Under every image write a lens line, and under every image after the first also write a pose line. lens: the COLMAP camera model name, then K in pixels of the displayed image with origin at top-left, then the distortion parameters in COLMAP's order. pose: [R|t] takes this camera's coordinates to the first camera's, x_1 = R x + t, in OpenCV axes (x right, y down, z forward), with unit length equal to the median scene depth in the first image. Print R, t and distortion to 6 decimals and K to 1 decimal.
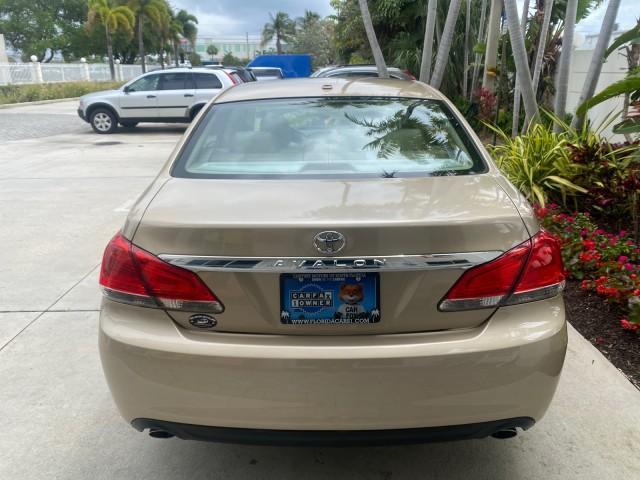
lens RADIAL K [[489.5, 0, 320.3], [0, 489.5, 238.8], [0, 0, 1]] dist [0.031170, -0.037217]
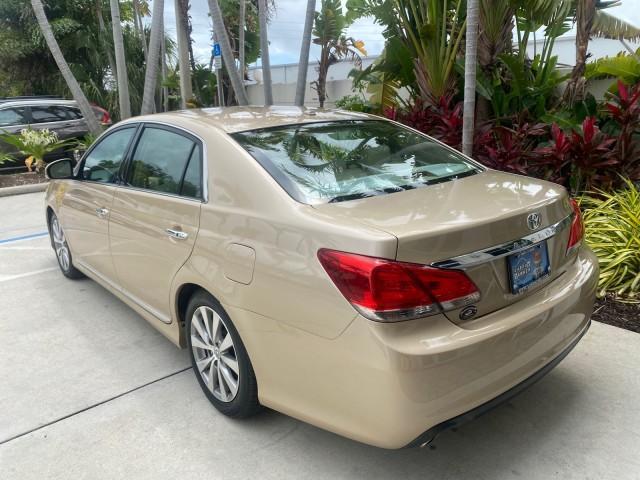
lens RADIAL K [[489.5, 0, 320.0], [0, 489.5, 237.8], [0, 0, 1]] dist [0.031170, -0.037217]
pose [[0.754656, -0.186253, 0.629129, -0.229296], [0.225675, 0.974042, 0.017661, -0.018975], [-0.616088, 0.128651, 0.777100, 0.060180]]
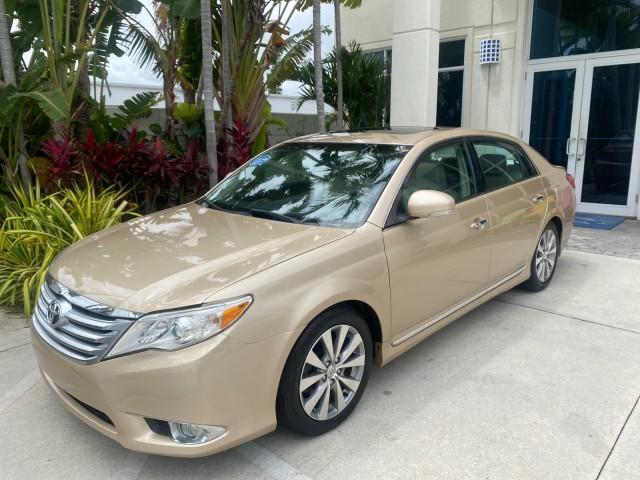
lens RADIAL K [[492.2, 0, 320.4], [0, 492.2, 234.4], [0, 0, 1]] dist [0.013722, -0.002296]
pose [[-0.724104, -0.126711, 0.677951, -0.291781], [0.236113, 0.878037, 0.416295, -0.270775], [-0.648015, 0.461514, -0.605872, 0.828790]]
